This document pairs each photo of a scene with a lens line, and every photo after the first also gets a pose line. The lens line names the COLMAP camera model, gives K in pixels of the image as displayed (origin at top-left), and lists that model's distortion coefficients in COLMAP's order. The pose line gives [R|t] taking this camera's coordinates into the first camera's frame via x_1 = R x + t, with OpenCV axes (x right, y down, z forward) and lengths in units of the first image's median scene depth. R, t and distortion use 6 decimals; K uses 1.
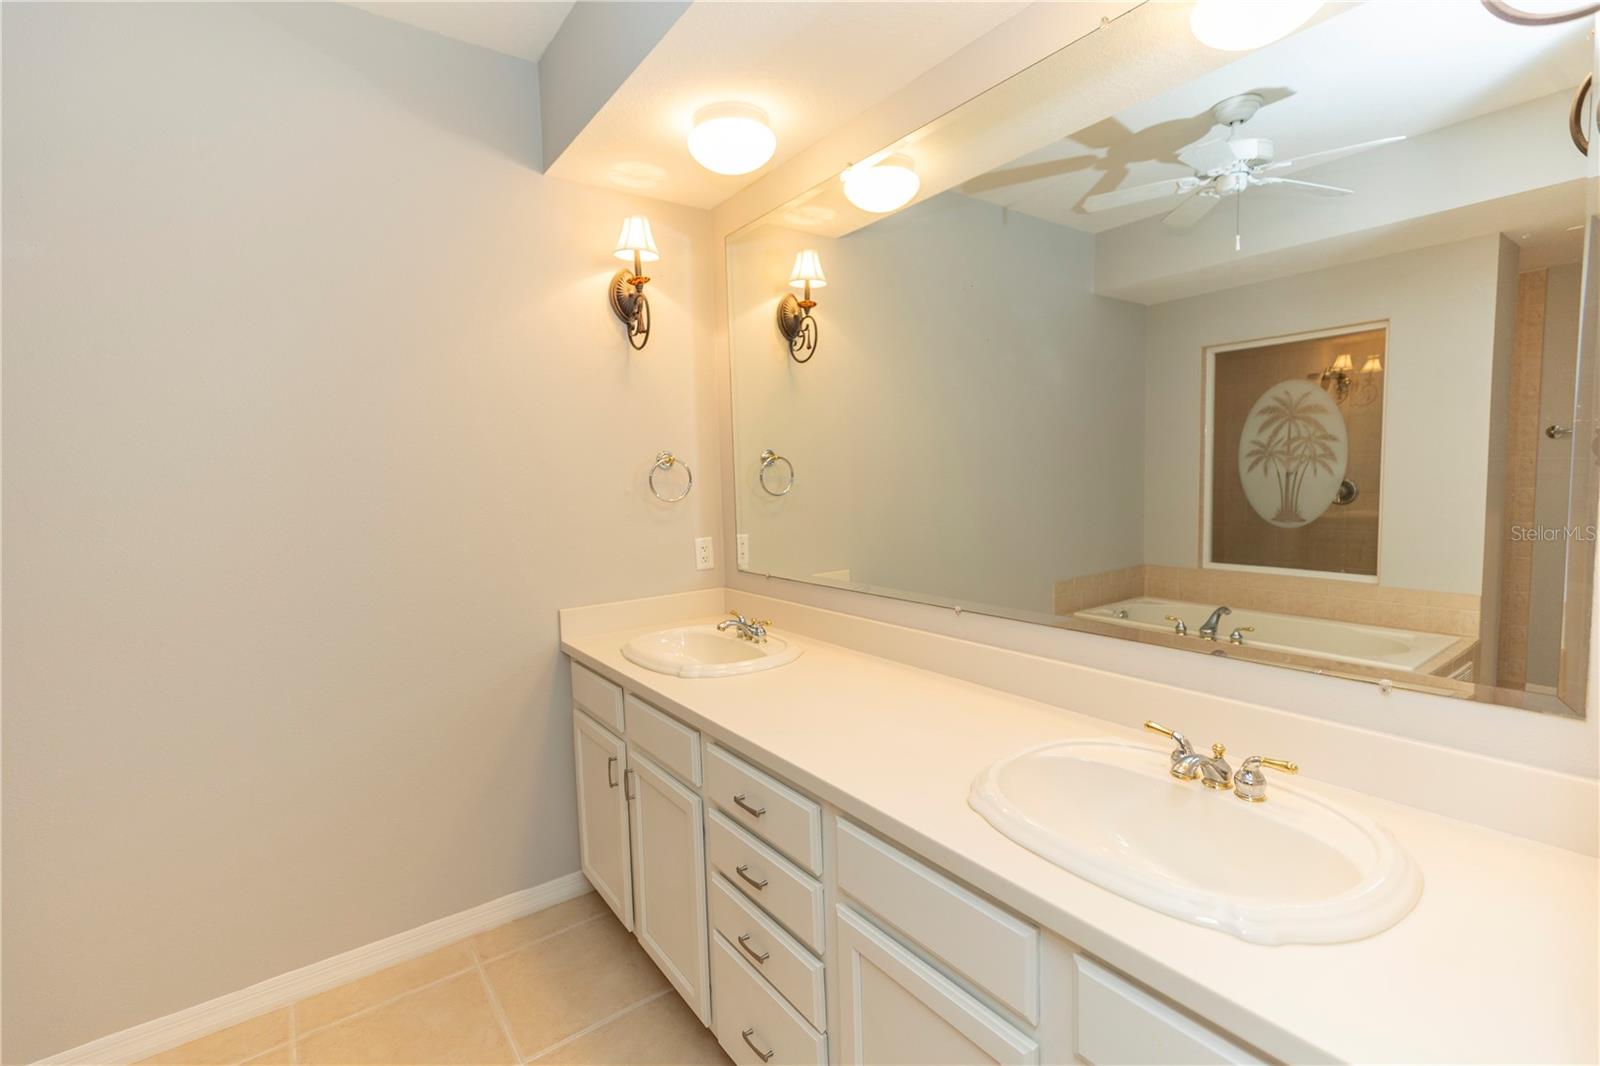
lens RADIAL K [[699.5, 0, 797.5], [0, 699.5, 534.7], [0, 0, 1]] dist [0.002496, -0.001079]
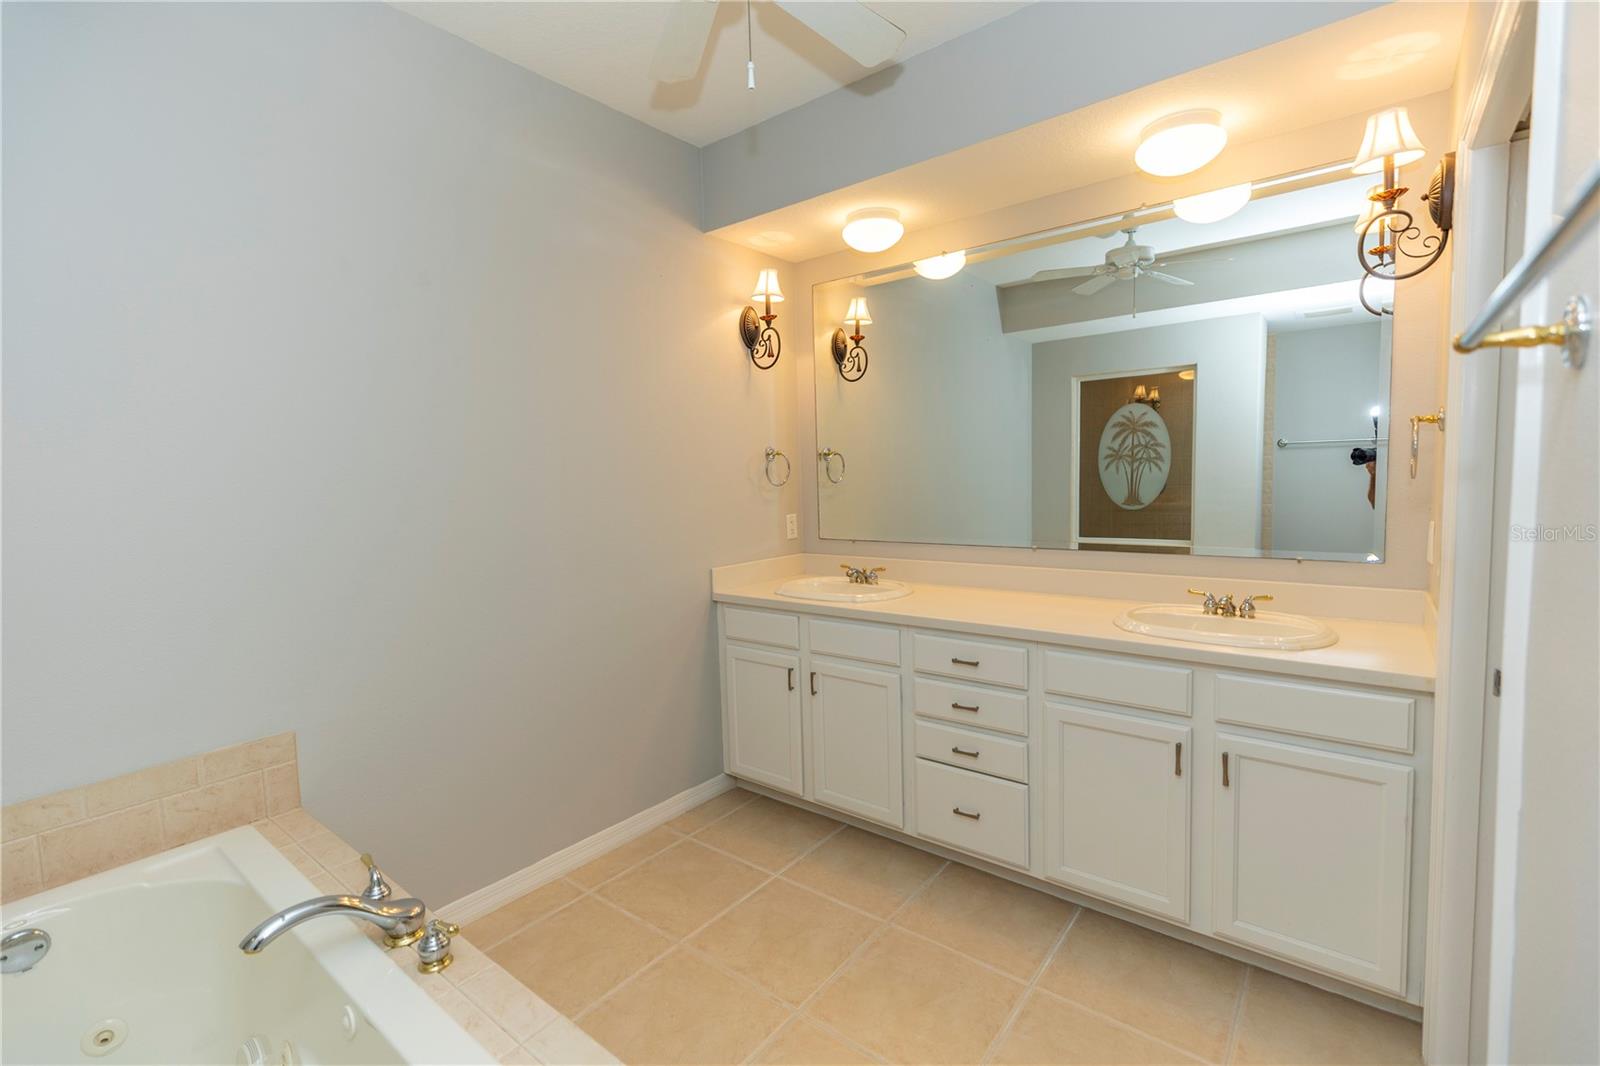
lens RADIAL K [[699.5, 0, 835.7], [0, 699.5, 512.9], [0, 0, 1]] dist [0.002496, -0.001079]
pose [[0.959451, -0.003416, 0.281855, -0.253860], [0.009074, 0.999783, -0.018769, 0.016266], [-0.281730, 0.020566, 0.959273, -0.158055]]
